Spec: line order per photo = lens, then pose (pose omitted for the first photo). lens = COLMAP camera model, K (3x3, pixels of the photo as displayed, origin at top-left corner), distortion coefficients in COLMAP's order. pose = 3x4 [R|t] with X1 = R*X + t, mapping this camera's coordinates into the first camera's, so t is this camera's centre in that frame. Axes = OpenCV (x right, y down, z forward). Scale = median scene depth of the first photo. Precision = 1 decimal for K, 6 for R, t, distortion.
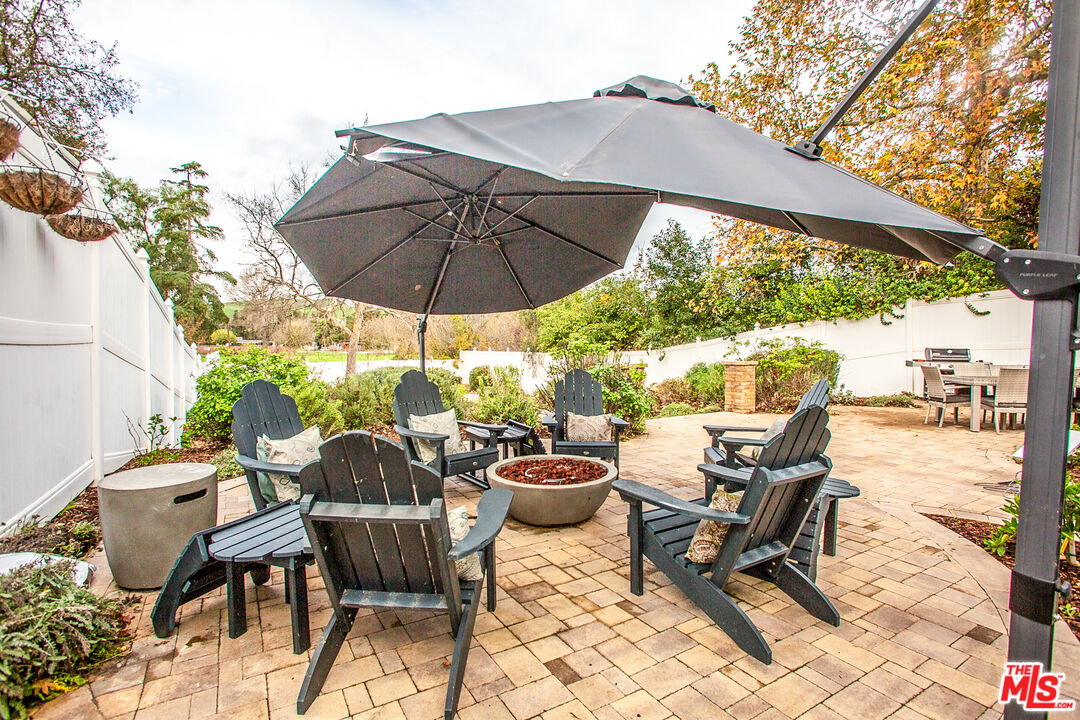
lens RADIAL K [[517.4, 0, 540.0], [0, 517.4, 360.0], [0, 0, 1]] dist [-0.067500, 0.028961]
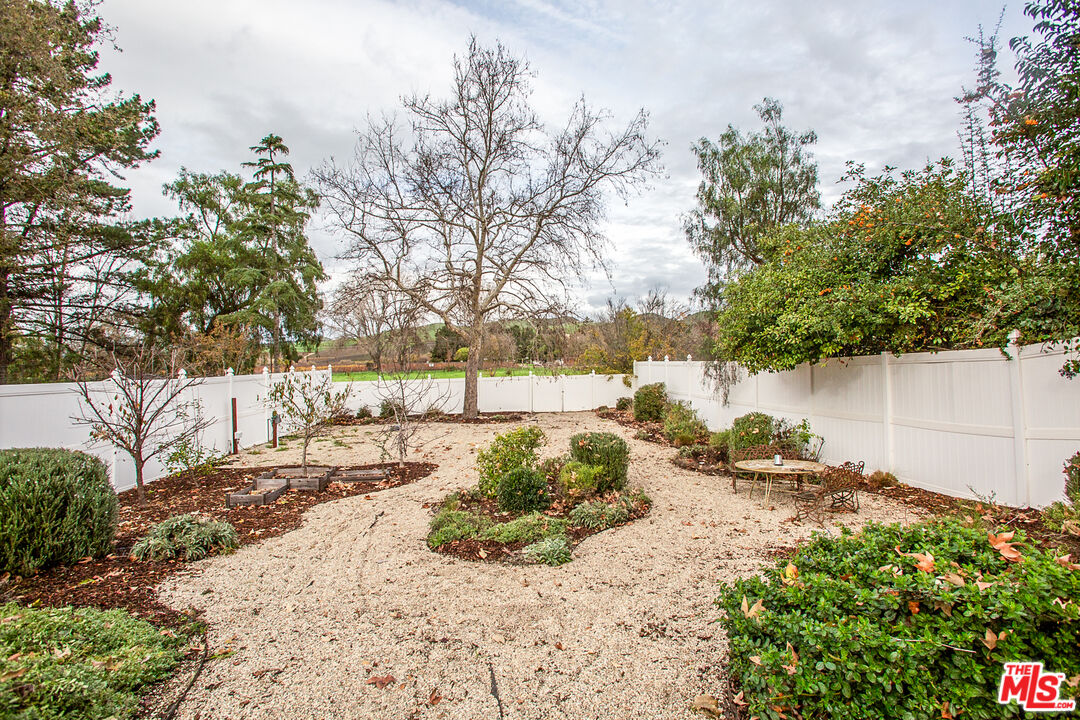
lens RADIAL K [[517.4, 0, 540.0], [0, 517.4, 360.0], [0, 0, 1]] dist [-0.067500, 0.028961]
pose [[0.910342, -0.017062, -0.413505, 0.088078], [0.005807, 0.999578, -0.028462, -0.001778], [0.413816, 0.023509, 0.910057, 0.872500]]
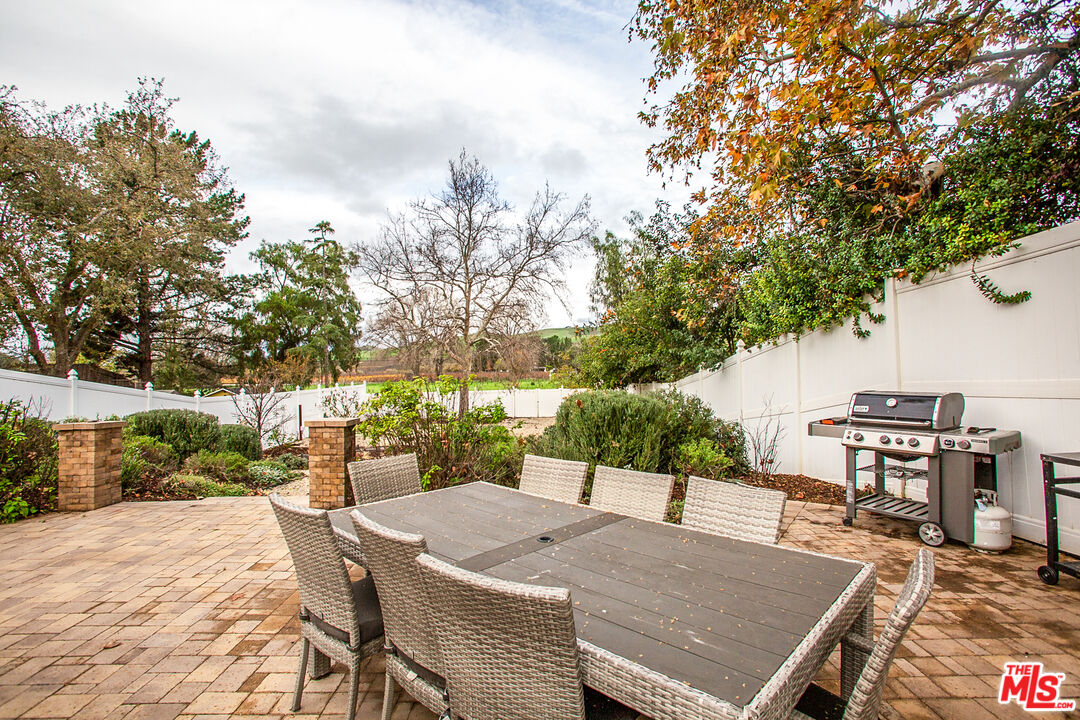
lens RADIAL K [[517.4, 0, 540.0], [0, 517.4, 360.0], [0, 0, 1]] dist [-0.067500, 0.028961]
pose [[0.872889, -0.025411, -0.487257, 0.648113], [0.003488, 0.998942, -0.045847, -0.027525], [0.487906, 0.038320, 0.872055, 0.432826]]
